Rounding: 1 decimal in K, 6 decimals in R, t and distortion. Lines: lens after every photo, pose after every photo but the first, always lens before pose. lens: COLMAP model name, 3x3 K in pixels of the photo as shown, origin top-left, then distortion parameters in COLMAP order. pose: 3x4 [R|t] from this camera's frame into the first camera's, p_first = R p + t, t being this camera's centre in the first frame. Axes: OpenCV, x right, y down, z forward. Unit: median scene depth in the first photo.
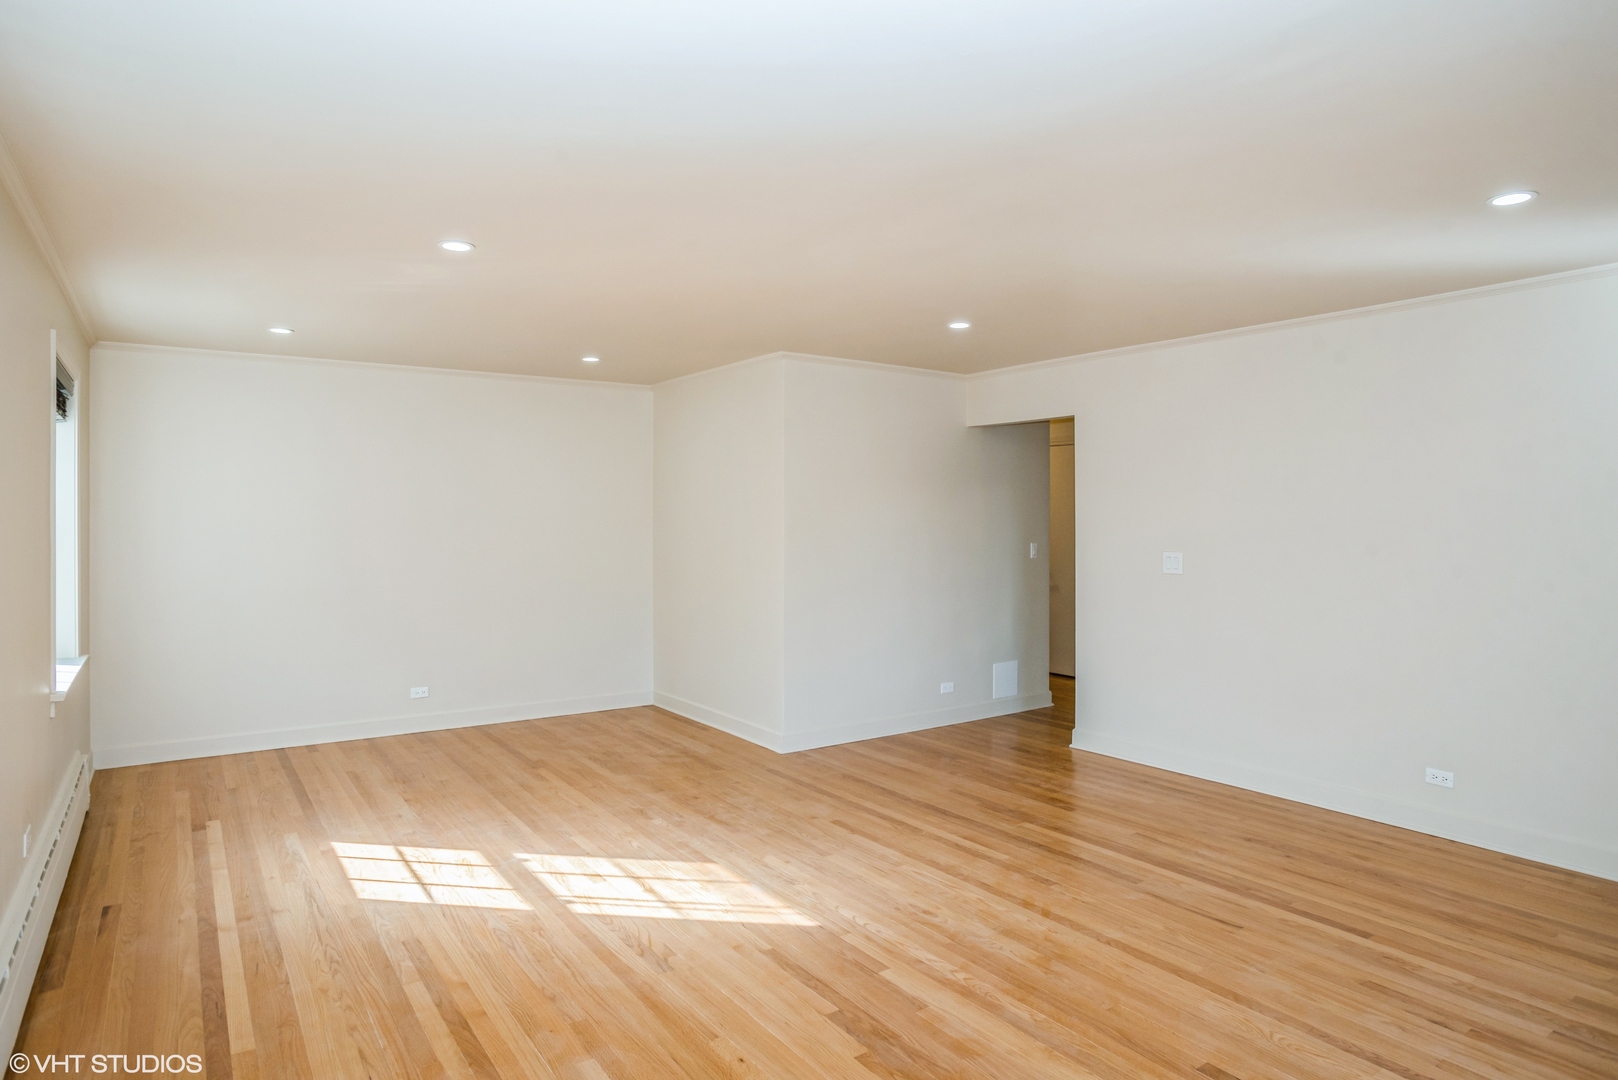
lens RADIAL K [[926.4, 0, 810.7], [0, 926.4, 523.8], [0, 0, 1]] dist [-0.074936, 0.037588]
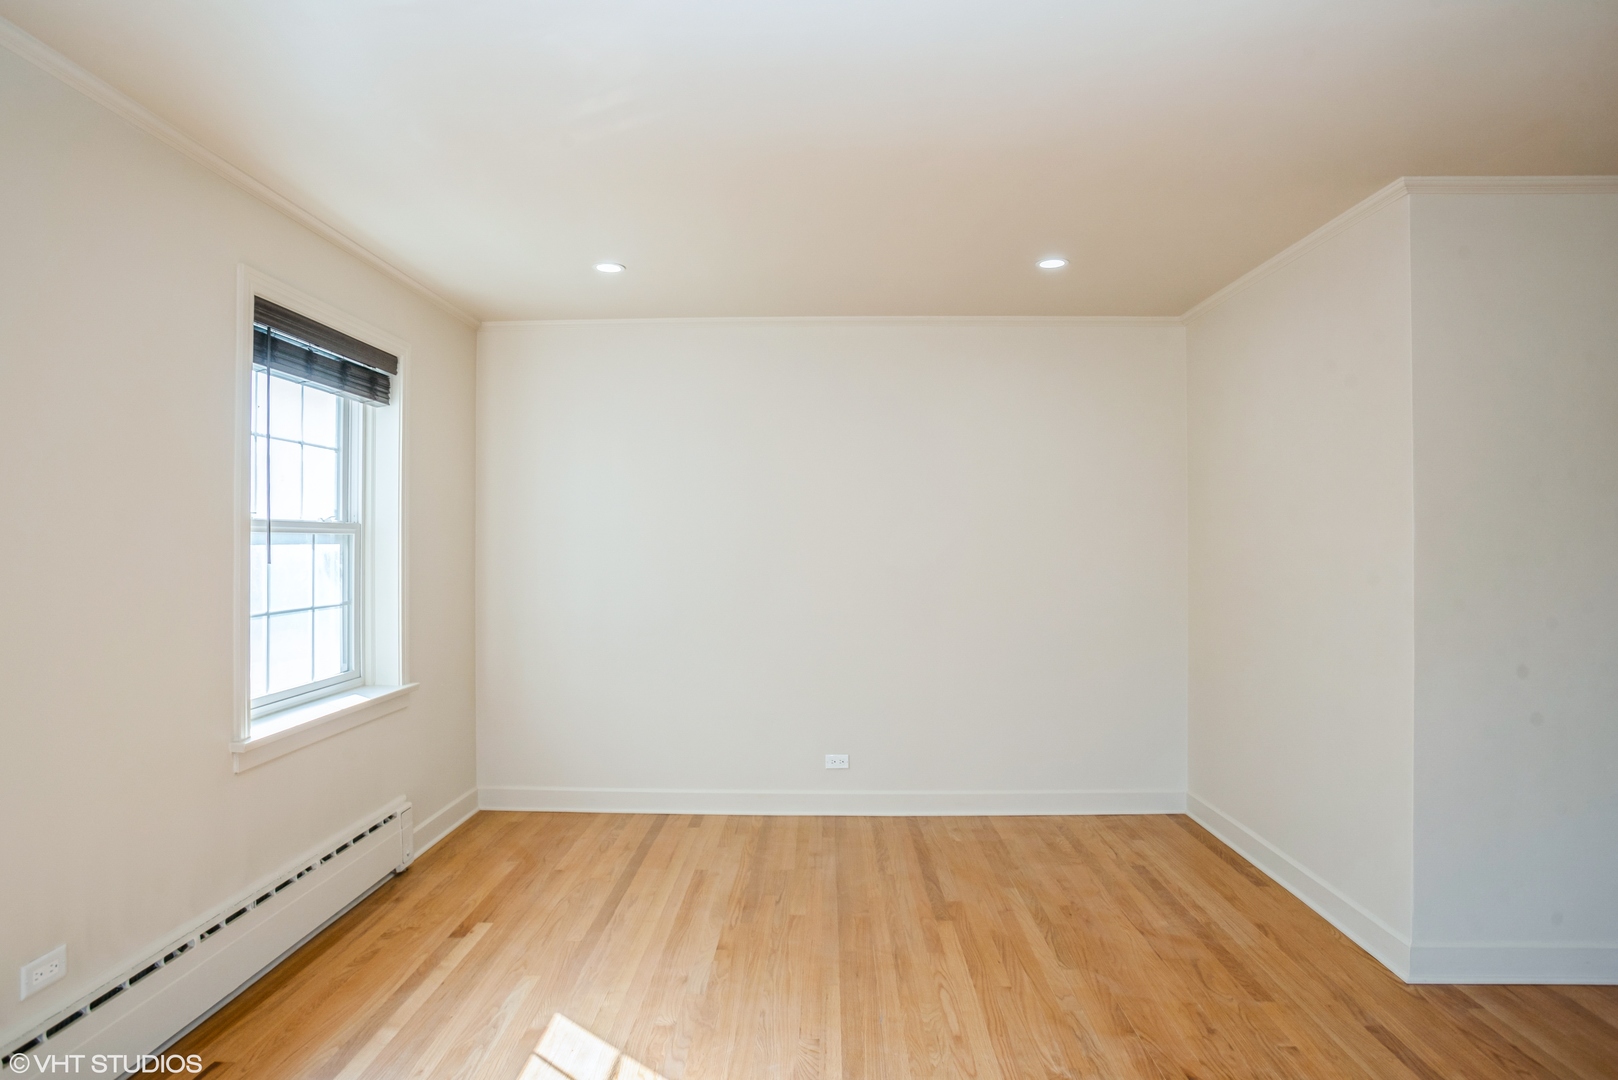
lens RADIAL K [[942.7, 0, 804.6], [0, 942.7, 538.2], [0, 0, 1]] dist [-0.081085, 0.039274]
pose [[0.800967, -0.007522, -0.598661, 0.004196], [-0.000344, 0.999915, -0.013025, 0.023673], [0.598709, 0.010638, 0.800896, 0.577585]]
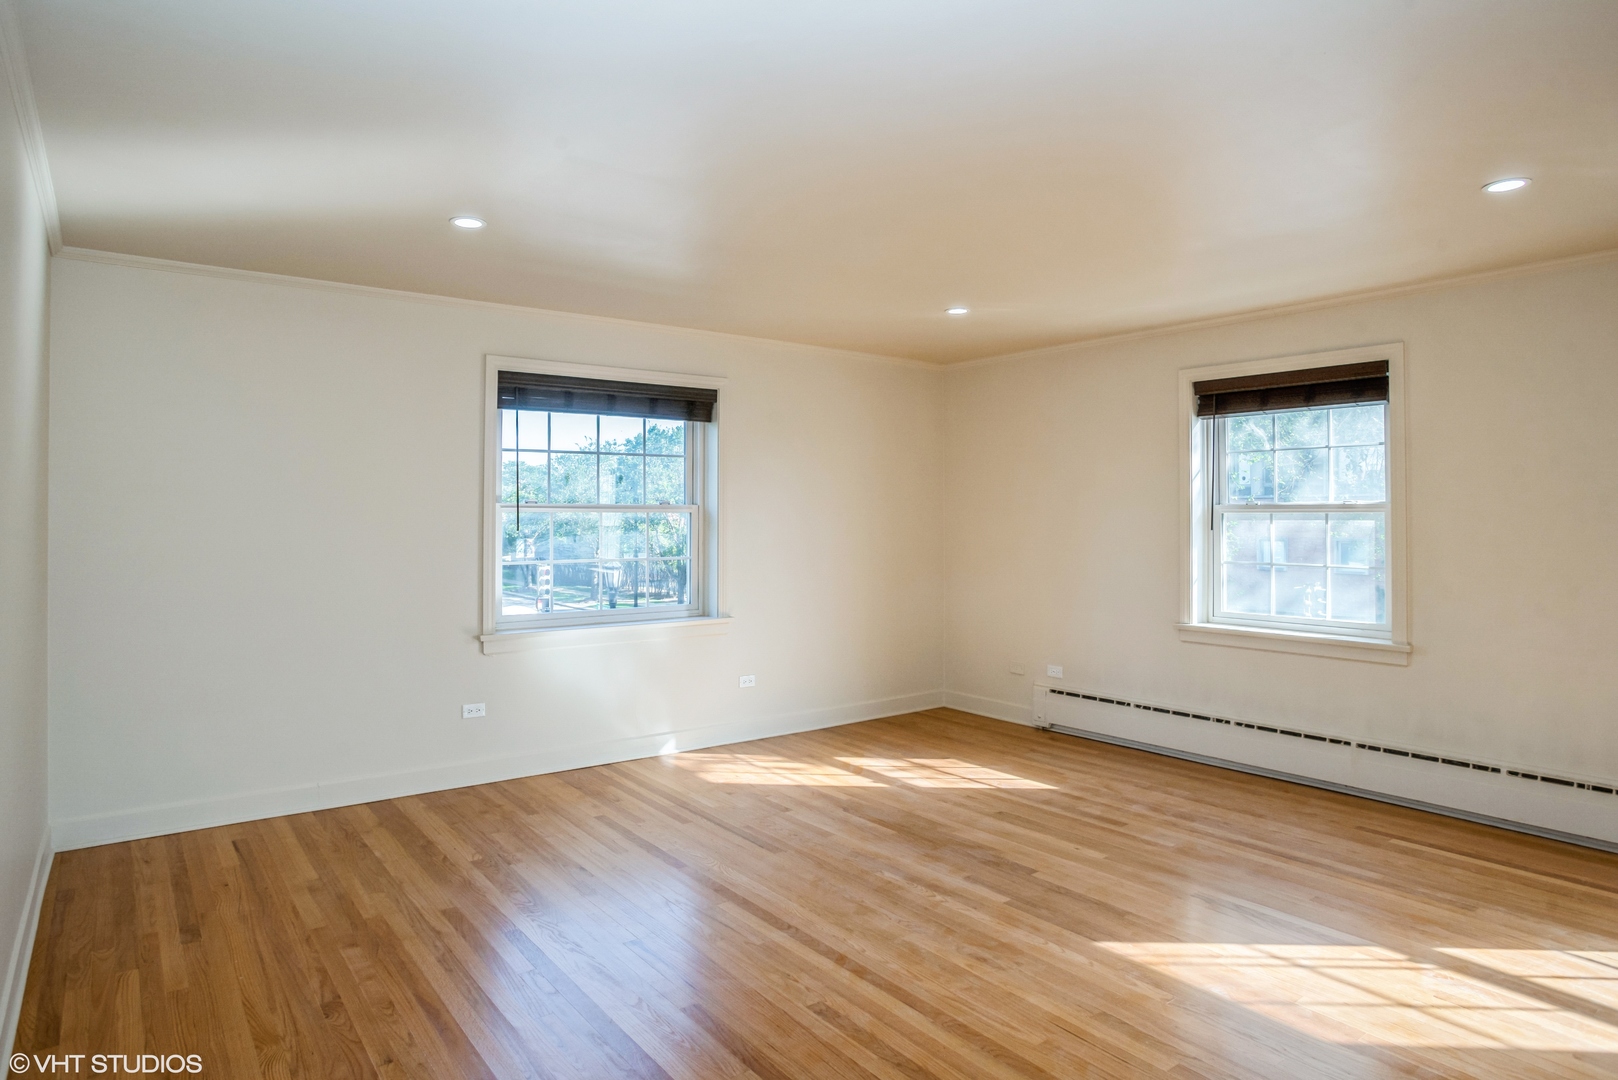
lens RADIAL K [[941.4, 0, 786.8], [0, 941.4, 497.3], [0, 0, 1]] dist [-0.073989, 0.035442]
pose [[-0.999707, -0.001206, -0.024181, 0.272702], [-0.000984, 0.999957, -0.009184, 0.004991], [0.024191, -0.009157, -0.999665, 1.538755]]
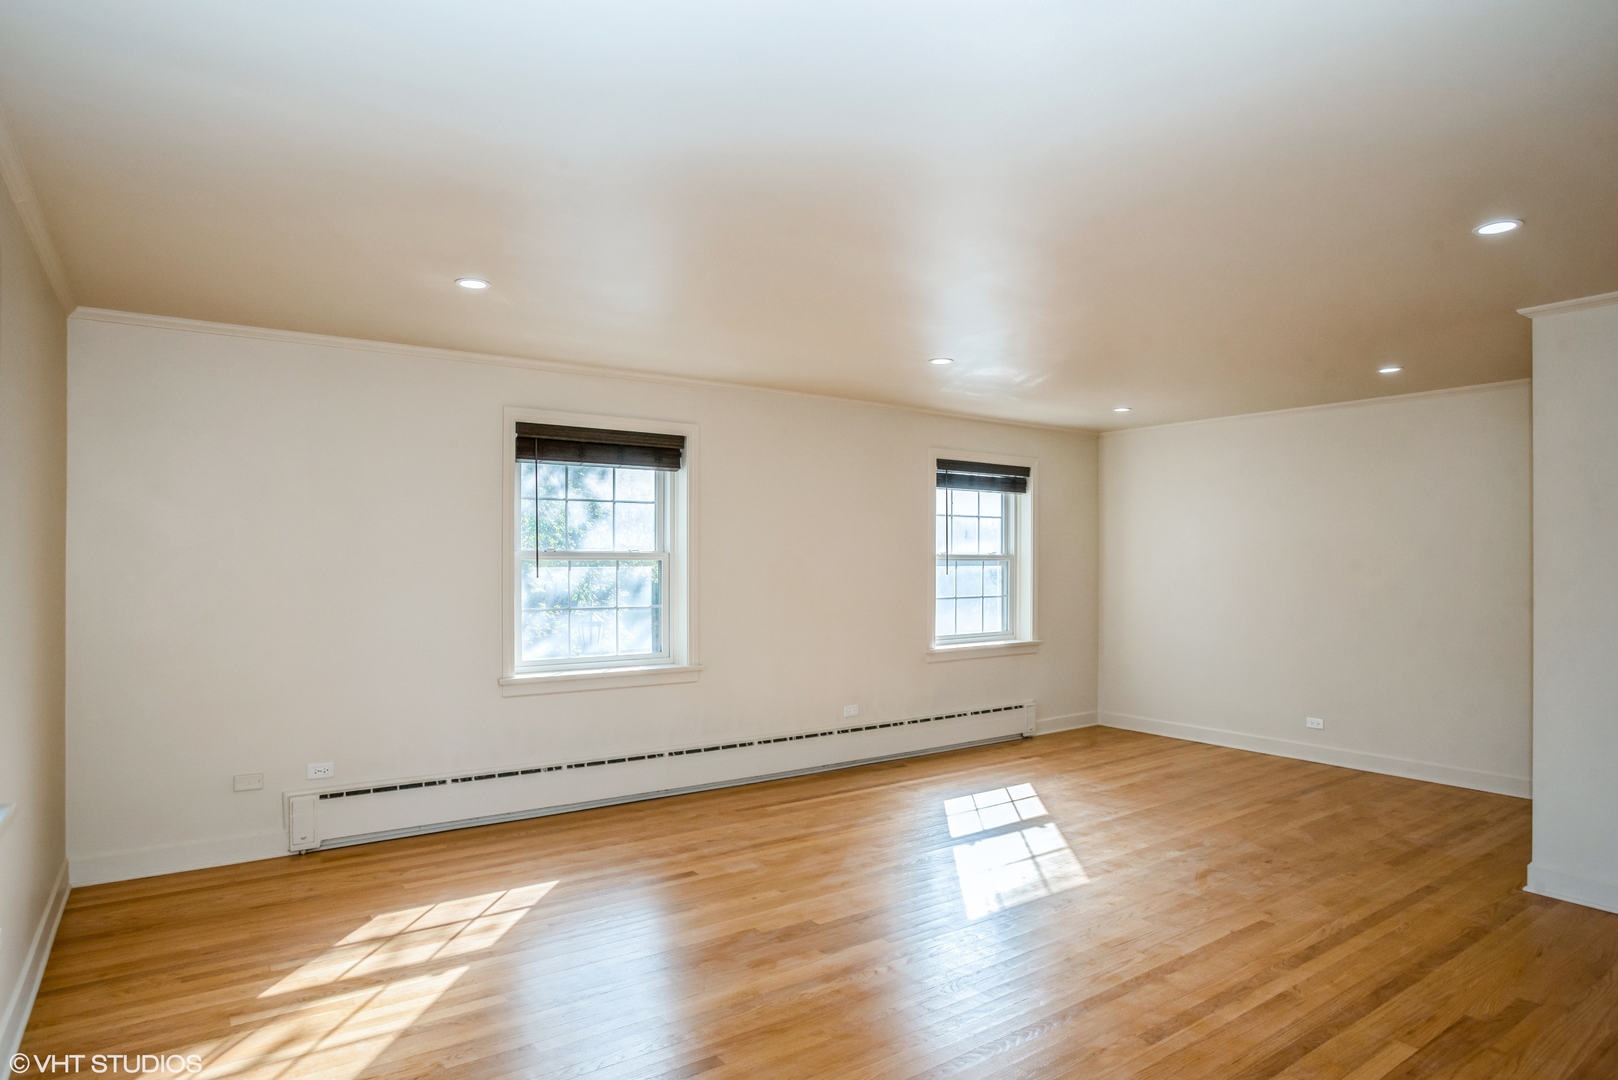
lens RADIAL K [[926.4, 0, 810.7], [0, 926.4, 523.8], [0, 0, 1]] dist [-0.074936, 0.037588]
pose [[0.011280, -0.038392, -0.999199, 0.895502], [-0.010773, 0.999200, -0.038513, 0.010418], [0.999878, 0.011199, 0.010857, 0.641168]]
